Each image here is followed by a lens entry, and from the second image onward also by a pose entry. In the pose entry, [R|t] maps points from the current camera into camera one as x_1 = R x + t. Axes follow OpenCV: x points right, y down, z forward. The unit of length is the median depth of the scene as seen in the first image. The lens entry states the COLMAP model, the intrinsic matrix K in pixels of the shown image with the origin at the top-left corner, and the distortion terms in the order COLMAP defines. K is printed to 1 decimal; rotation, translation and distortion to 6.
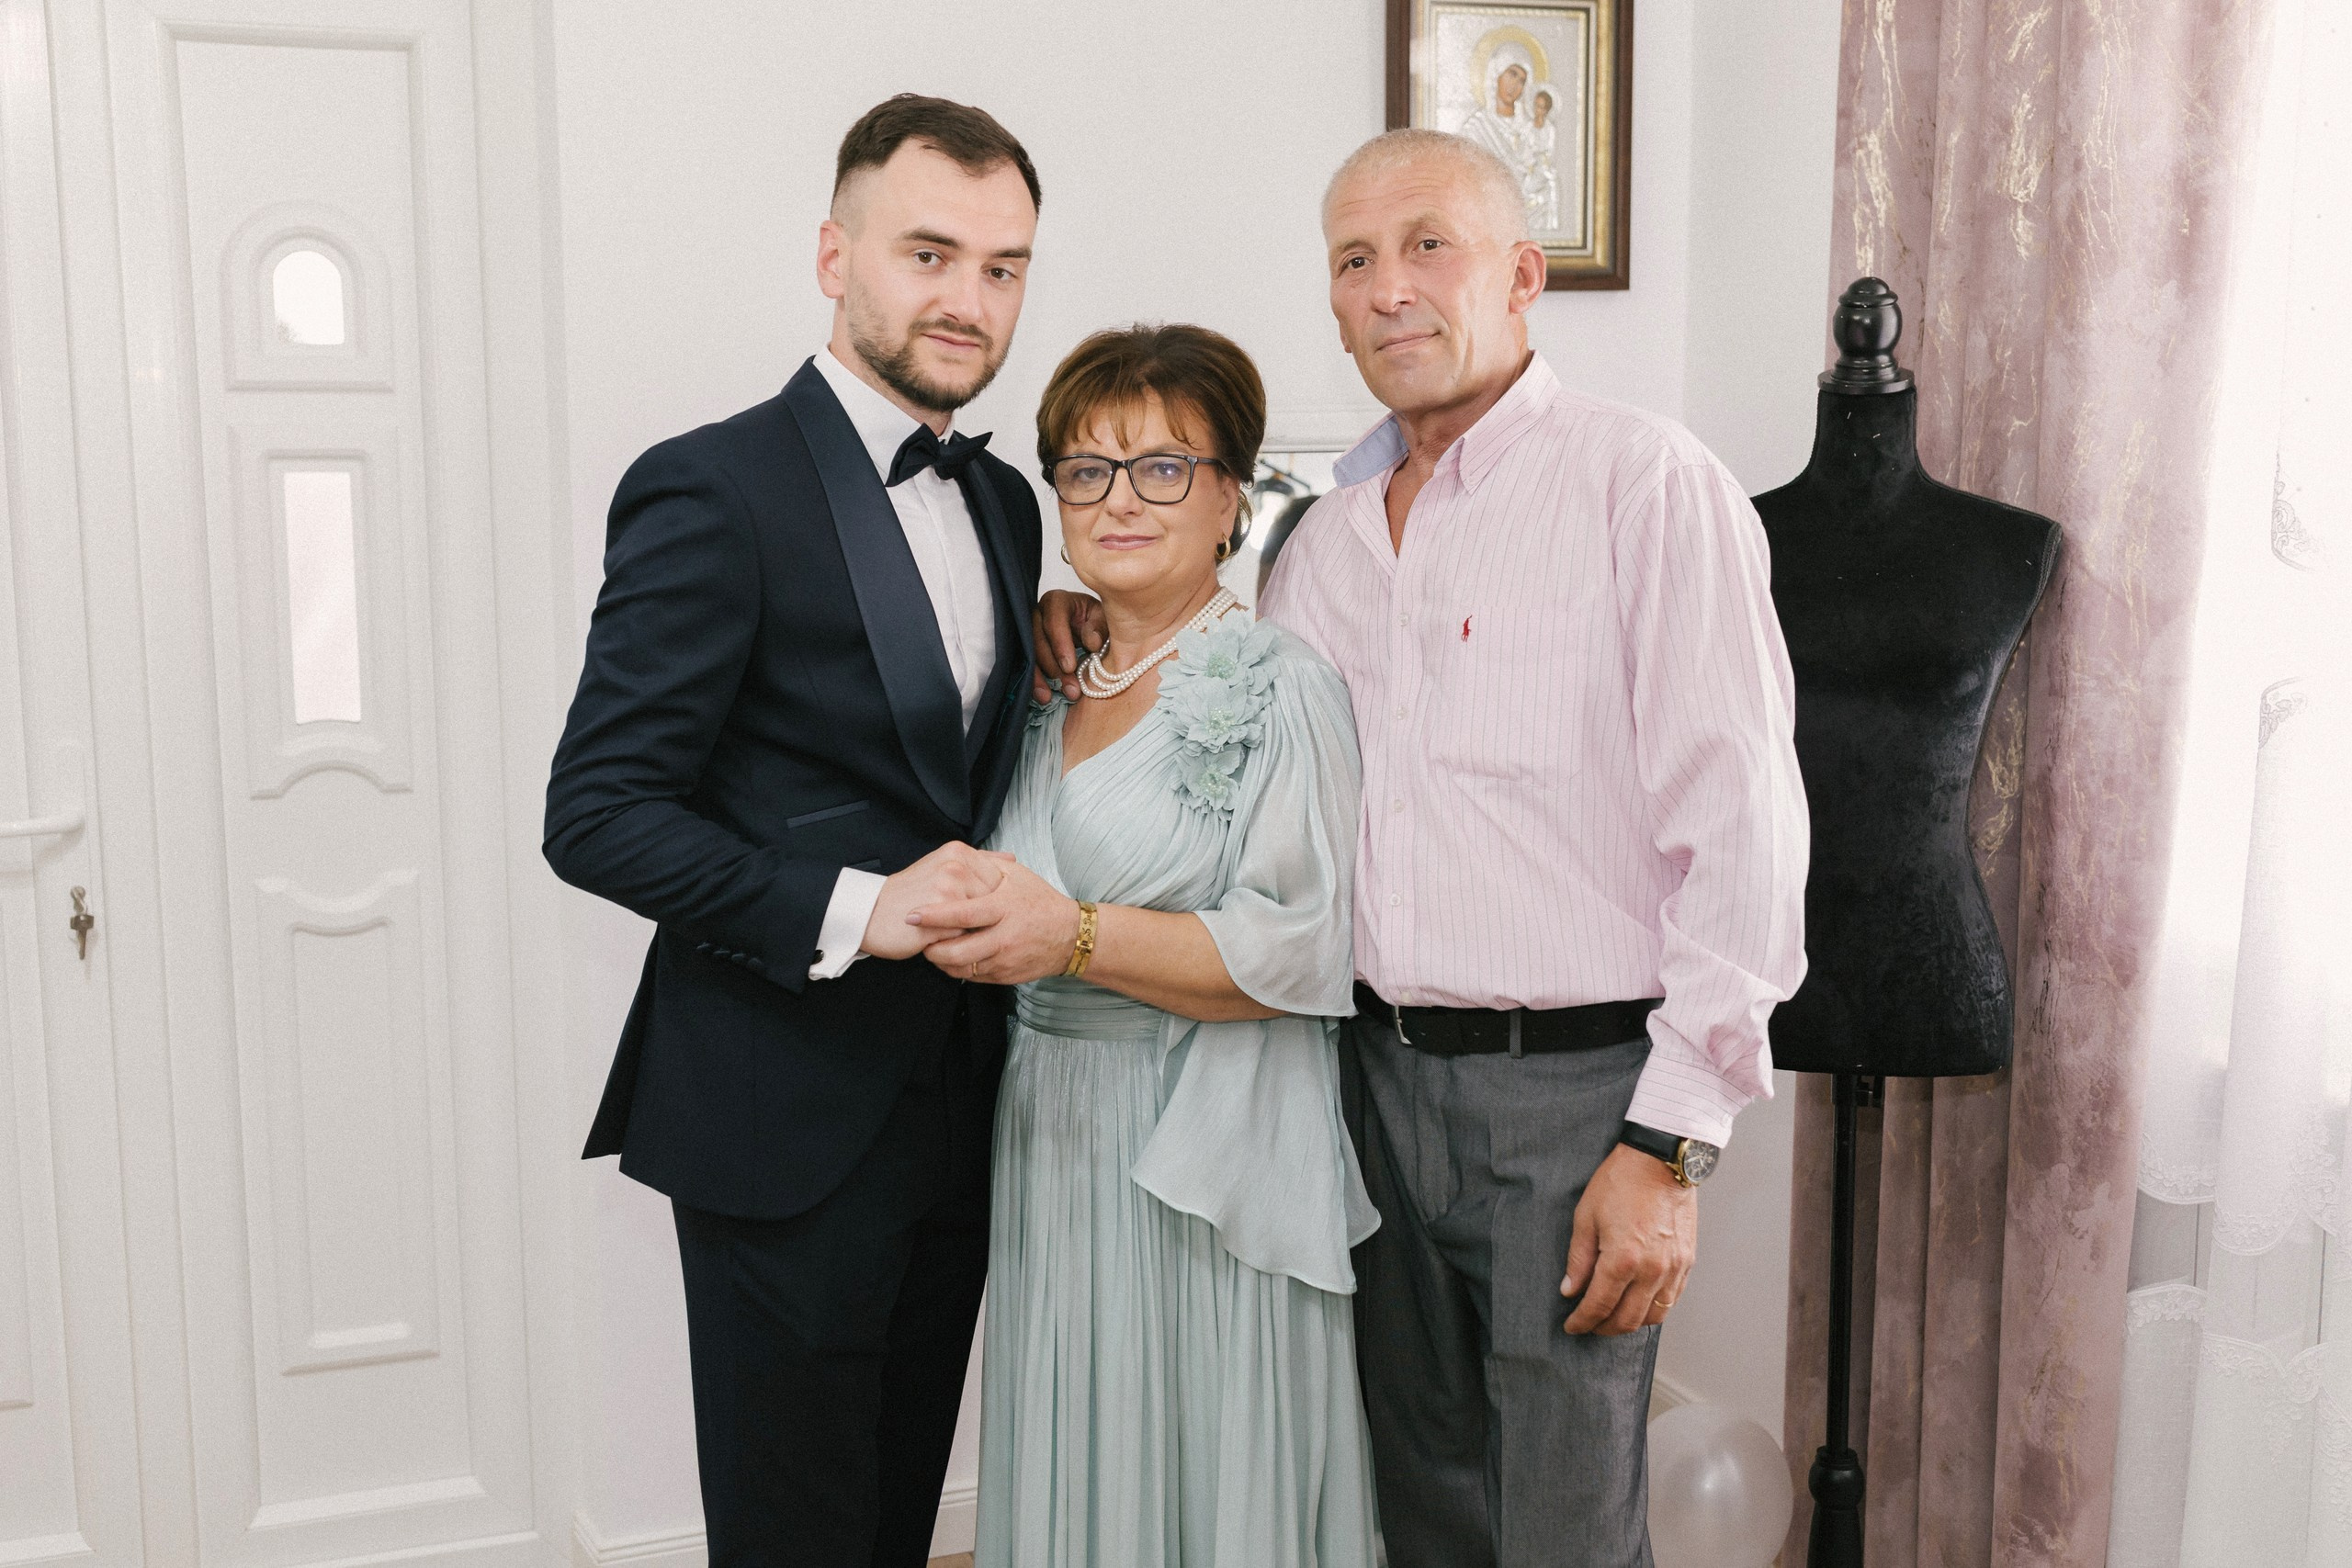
lens RADIAL K [[2340.5, 0, 1123.5], [0, 2340.5, 769.1], [0, 0, 1]] dist [0.014322, 0.000000]
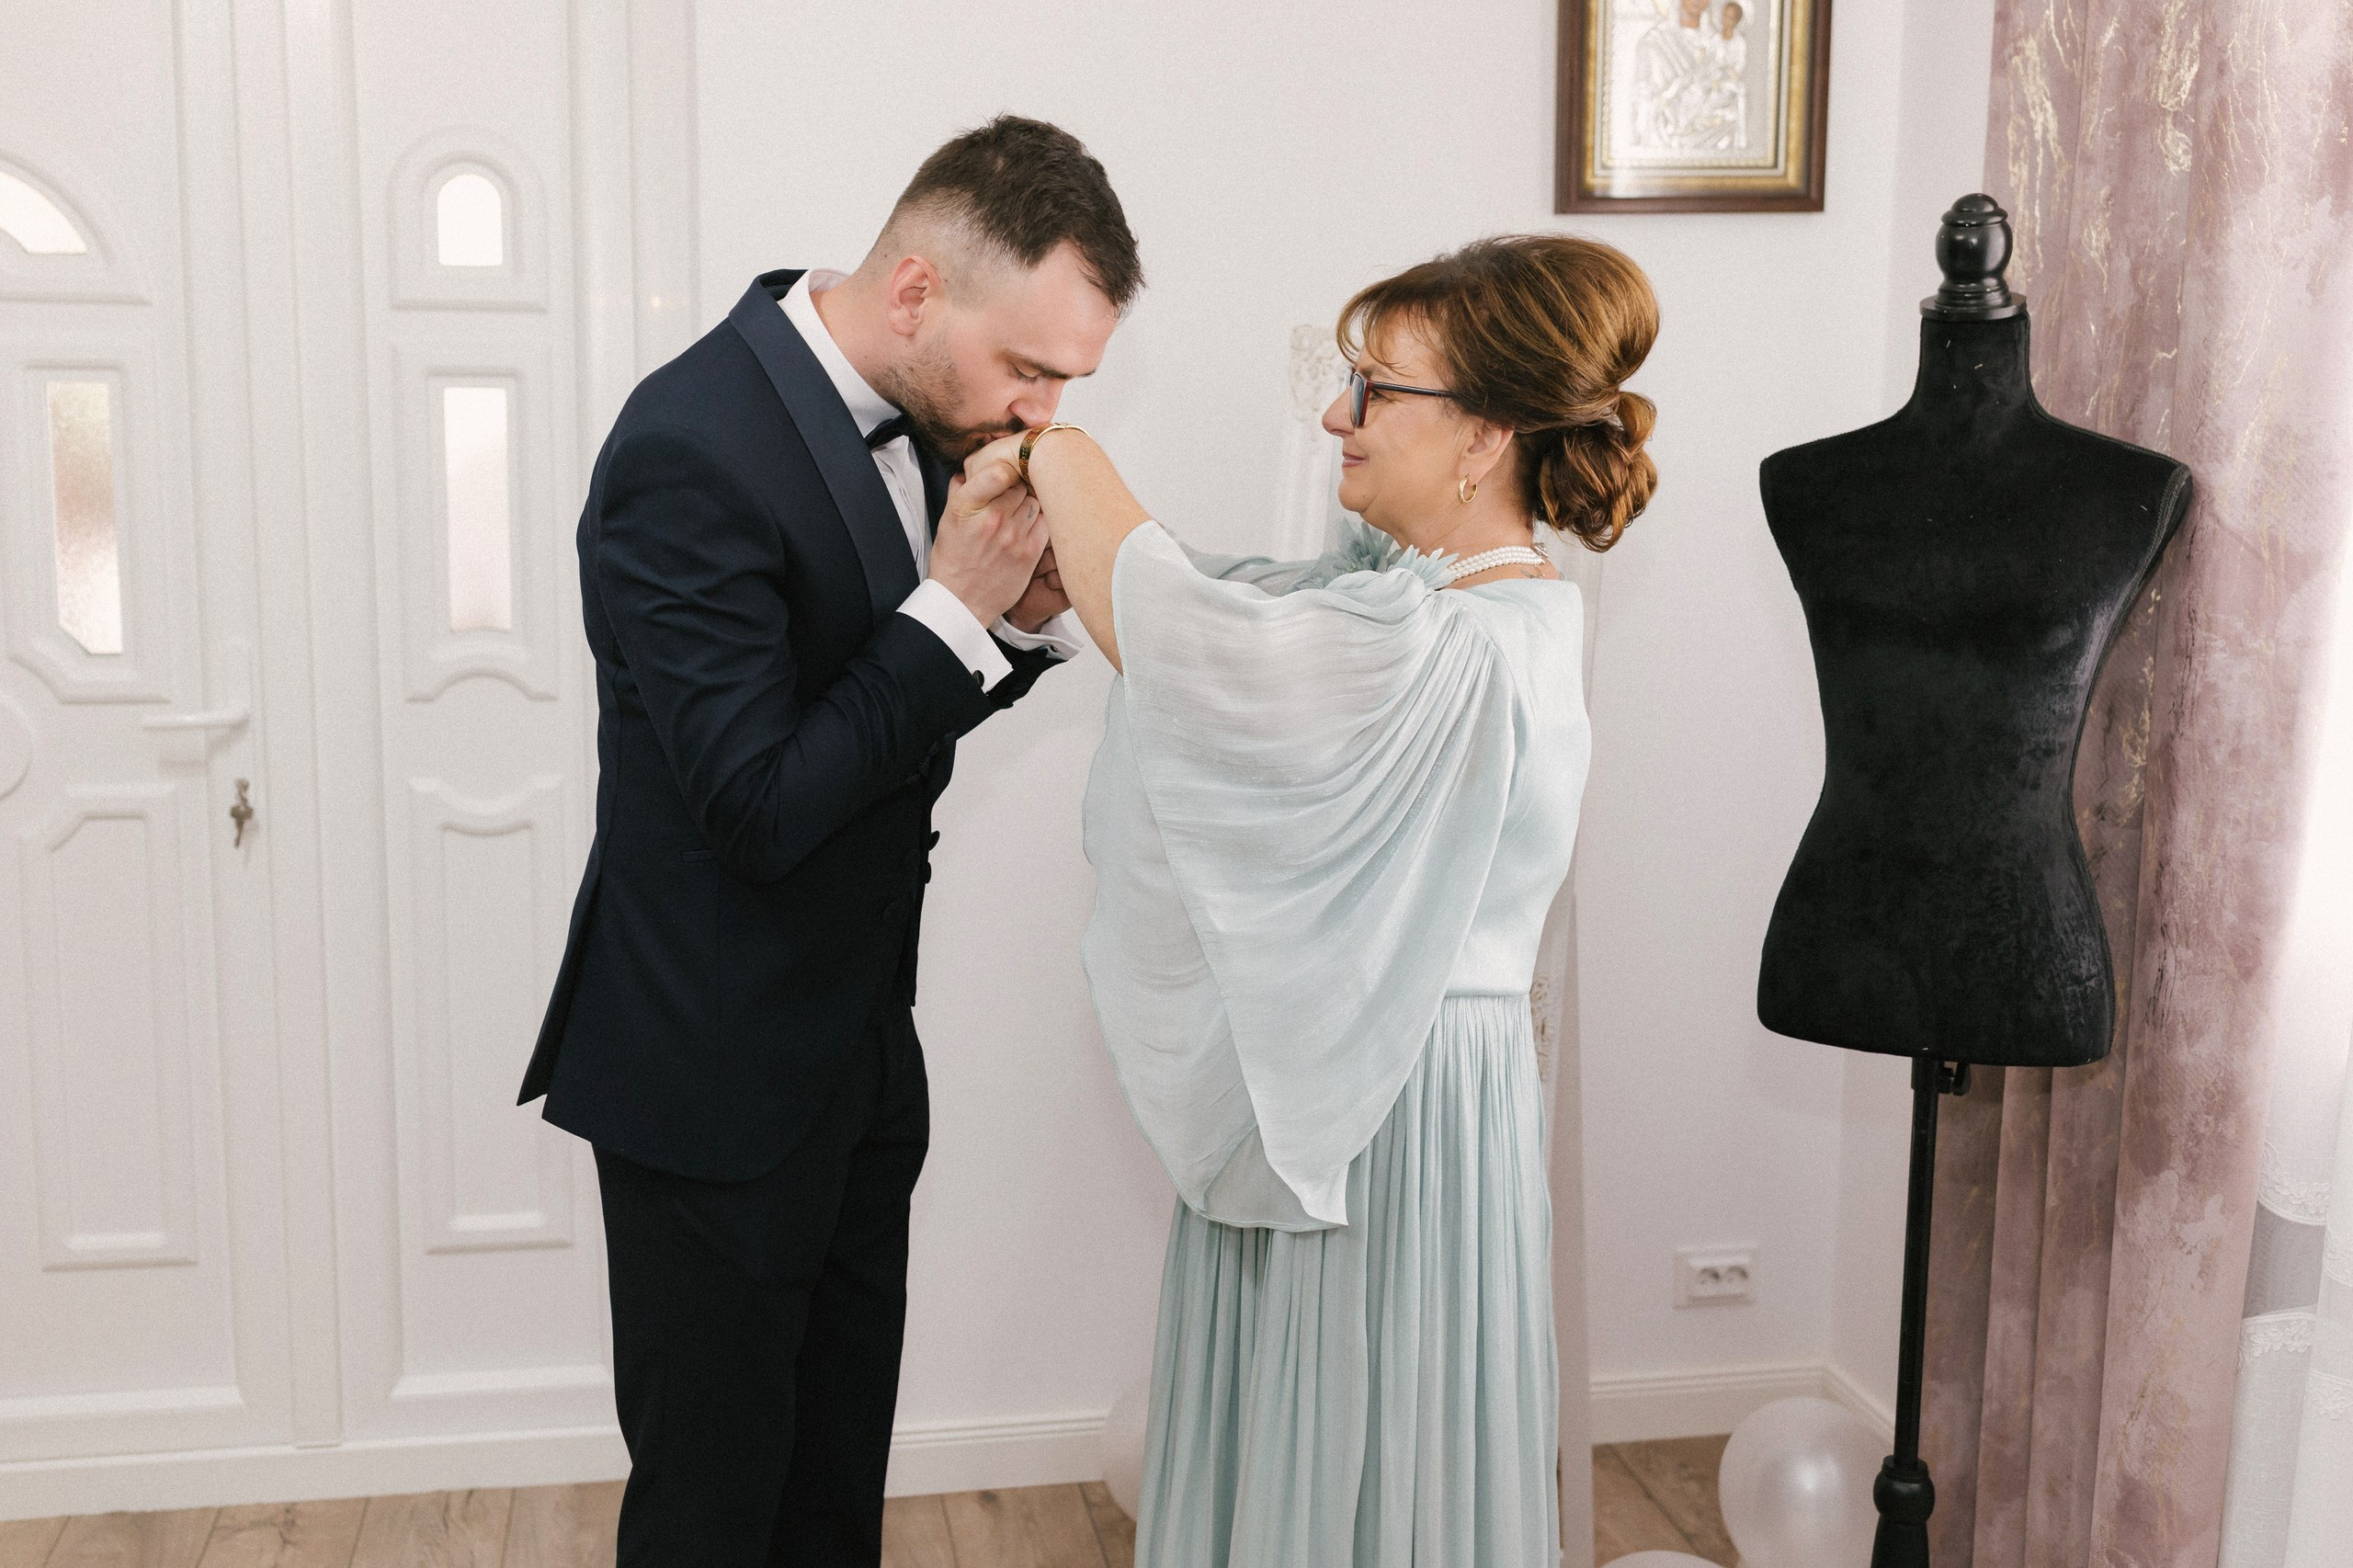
lens RADIAL K [[2341.7, 0, 1112.9], [0, 2341.7, 737.8], [0, 0, 1]] dist [0.014322, 0.000000]
pose [[0.985542, 0.037515, -0.165226, 0.139151], [-0.035146, 0.999234, 0.017239, -0.000832], [0.165746, -0.011182, 0.986105, 0.034405]]
